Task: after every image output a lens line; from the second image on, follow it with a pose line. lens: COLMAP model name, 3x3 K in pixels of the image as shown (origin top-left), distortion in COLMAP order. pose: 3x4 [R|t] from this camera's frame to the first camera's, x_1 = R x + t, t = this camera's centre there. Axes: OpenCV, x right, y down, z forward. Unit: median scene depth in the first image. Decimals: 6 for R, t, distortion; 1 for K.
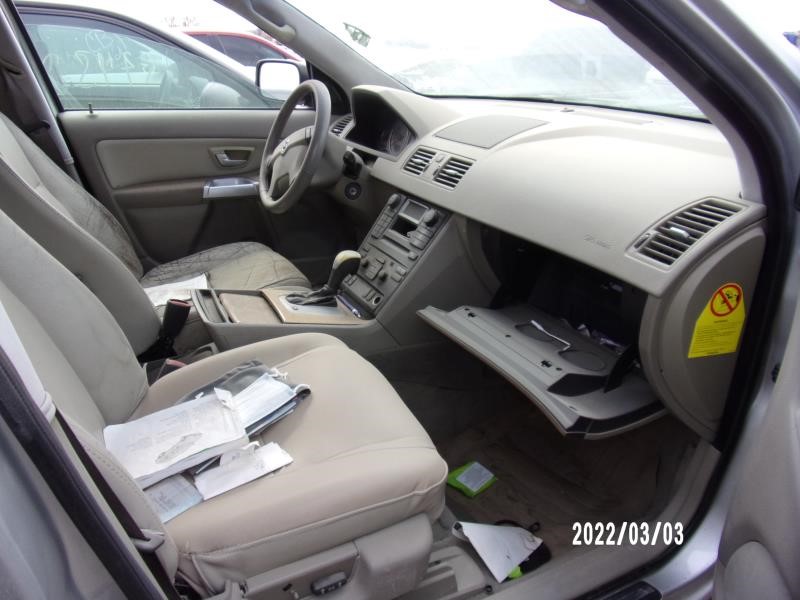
lens RADIAL K [[548.8, 0, 400.0], [0, 548.8, 300.0], [0, 0, 1]] dist [-0.044797, -0.001240]
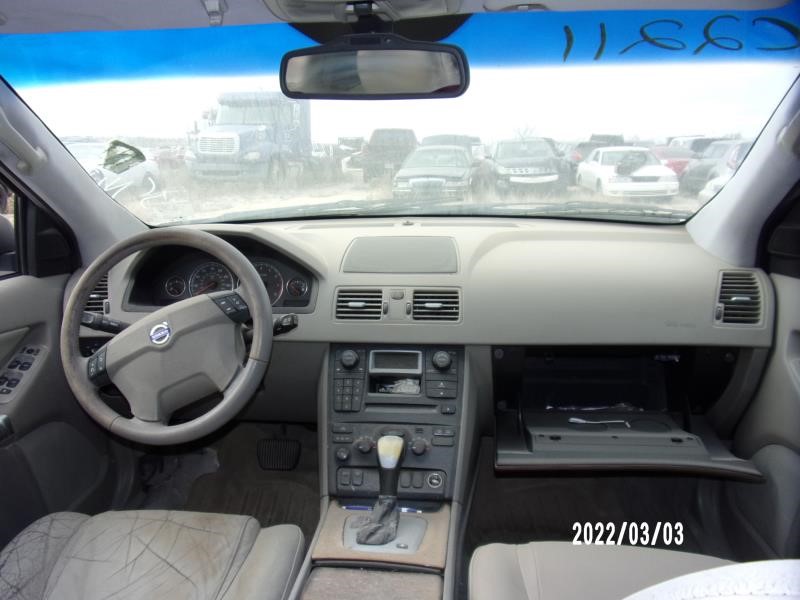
lens RADIAL K [[548.8, 0, 400.0], [0, 548.8, 300.0], [0, 0, 1]] dist [-0.044797, -0.001240]
pose [[0.560421, -0.228765, 0.795986, -0.644477], [0.355950, 0.934333, 0.017916, -0.277305], [-0.747815, 0.273291, 0.605049, 0.497225]]
